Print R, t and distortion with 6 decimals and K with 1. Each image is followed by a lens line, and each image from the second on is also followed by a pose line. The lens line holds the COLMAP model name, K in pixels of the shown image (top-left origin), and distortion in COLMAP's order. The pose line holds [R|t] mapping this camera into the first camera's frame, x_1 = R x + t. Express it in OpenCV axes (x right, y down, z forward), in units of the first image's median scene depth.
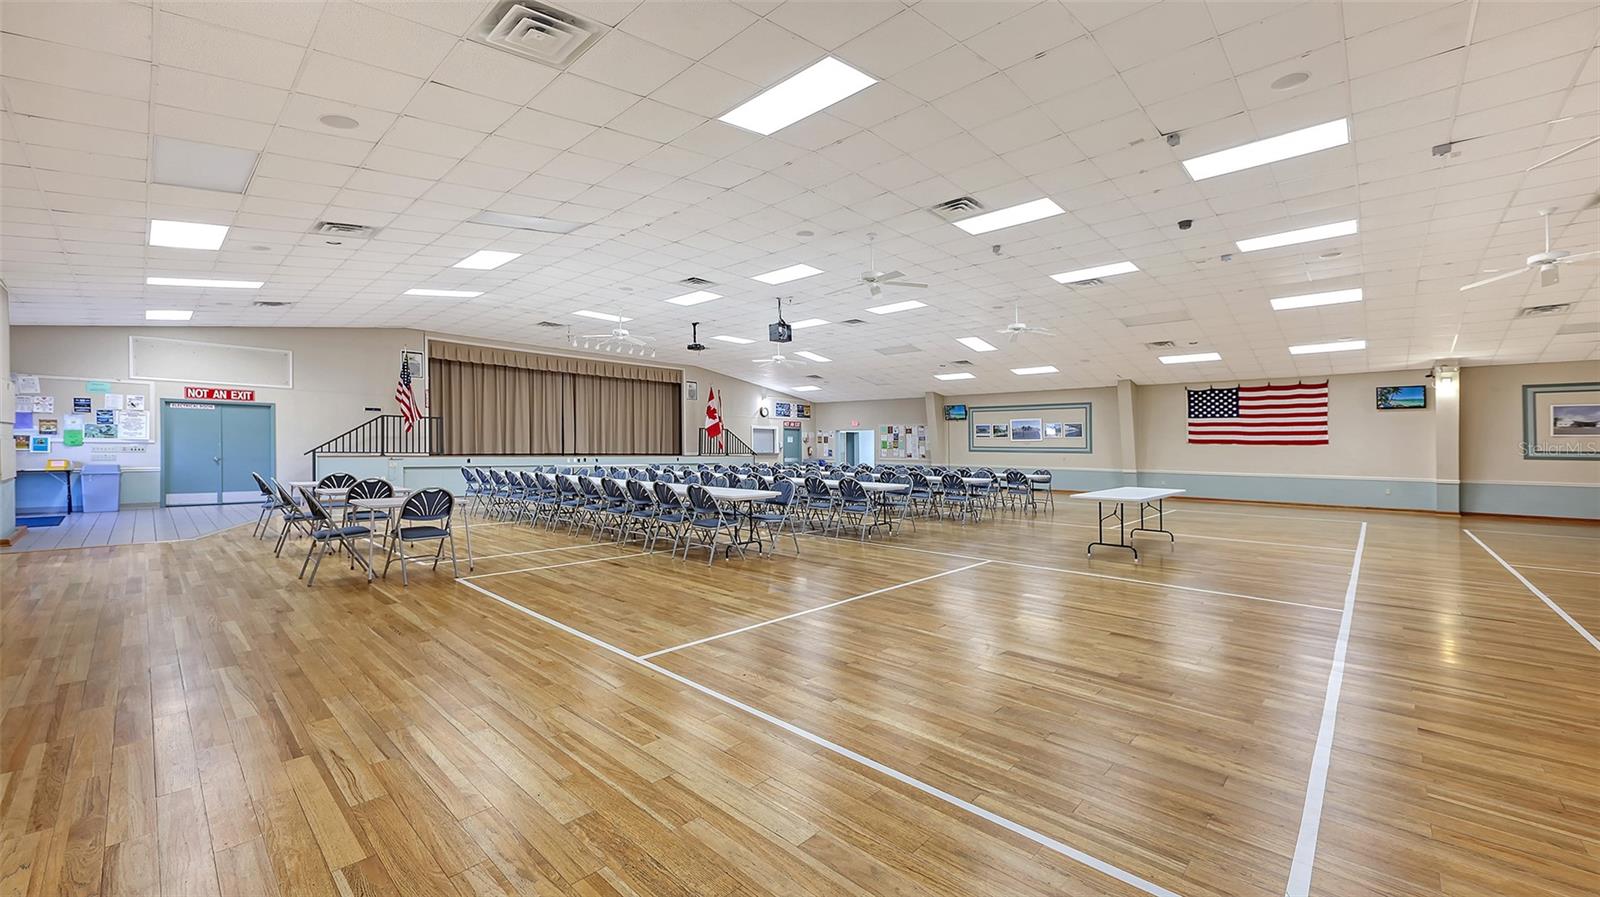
lens RADIAL K [[608.2, 0, 791.5], [0, 608.2, 440.4], [0, 0, 1]] dist [0.014380, 0.000112]
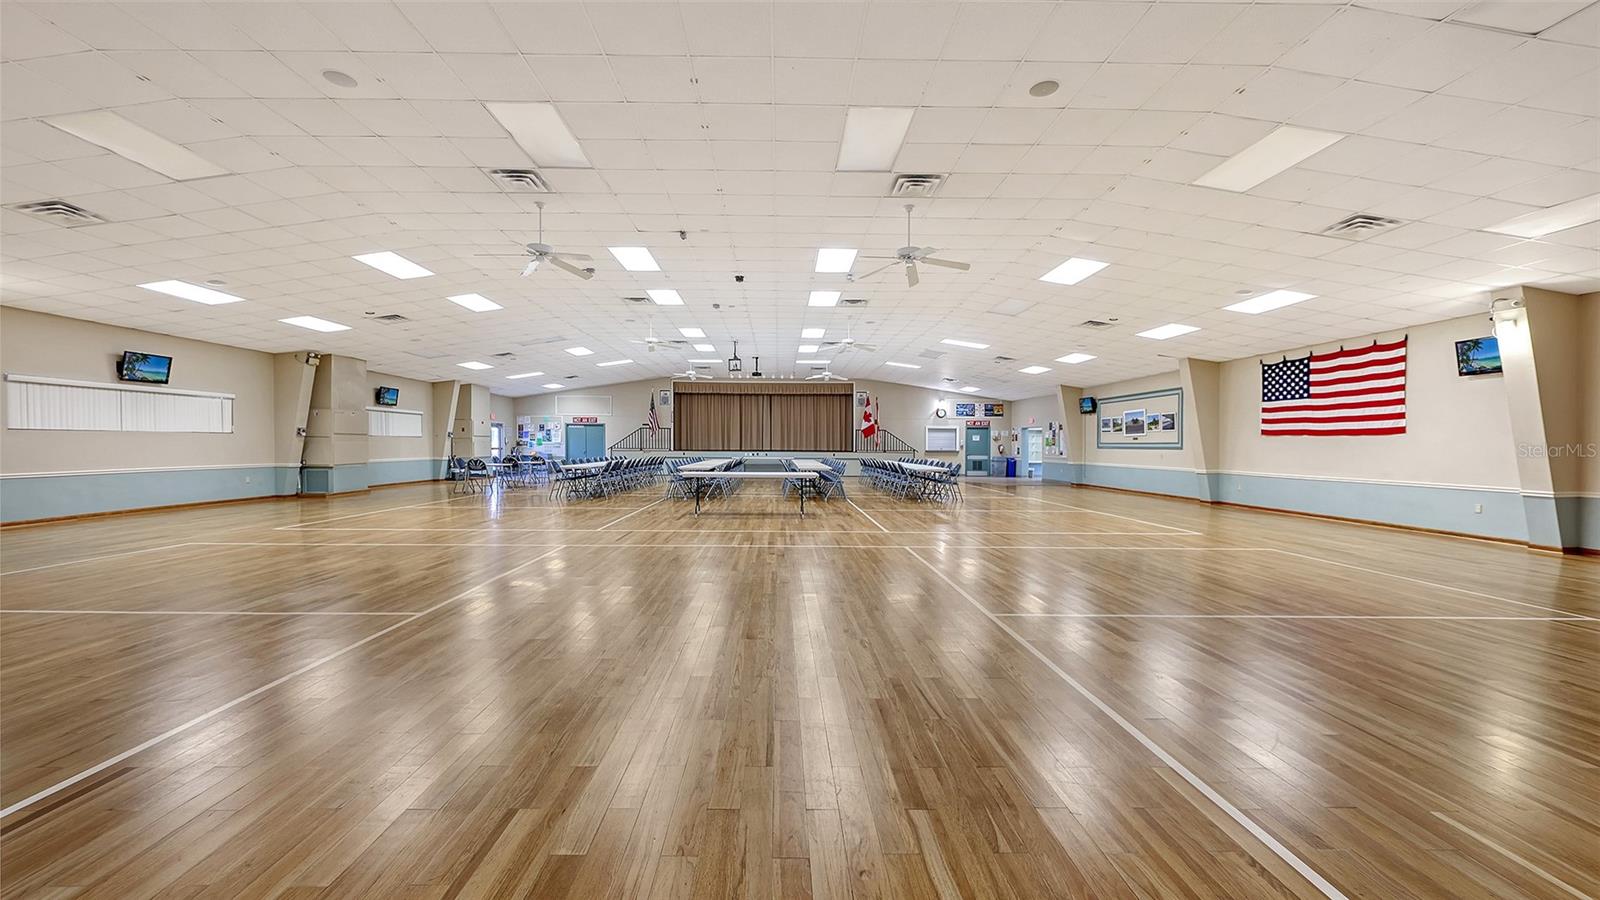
lens RADIAL K [[608.2, 0, 792.0], [0, 608.2, 448.0], [0, 0, 1]] dist [0.014380, 0.000112]
pose [[0.691062, -0.002341, -0.722792, 0.794230], [0.009256, 0.999941, 0.005610, 0.010584], [0.722736, -0.010567, 0.691043, 0.064168]]
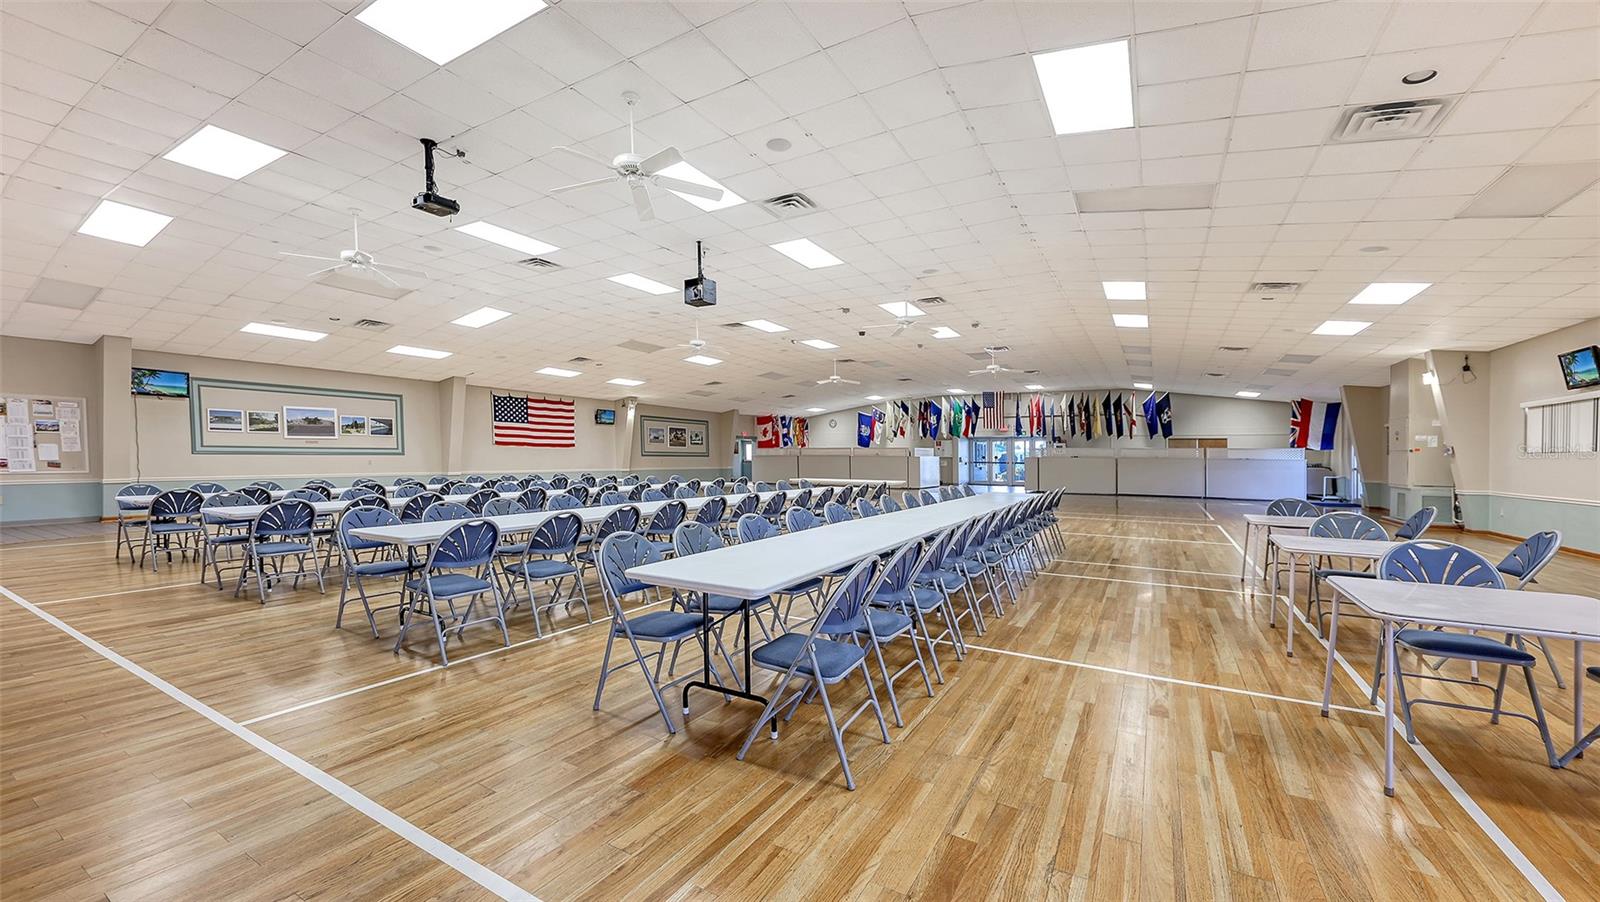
lens RADIAL K [[608.2, 0, 798.4], [0, 608.2, 450.4], [0, 0, 1]] dist [0.014380, 0.000112]
pose [[-0.218428, -0.005079, 0.975840, -0.504158], [-0.022001, 0.999758, 0.000279, 0.002392], [-0.975605, -0.021408, -0.218487, 0.715003]]
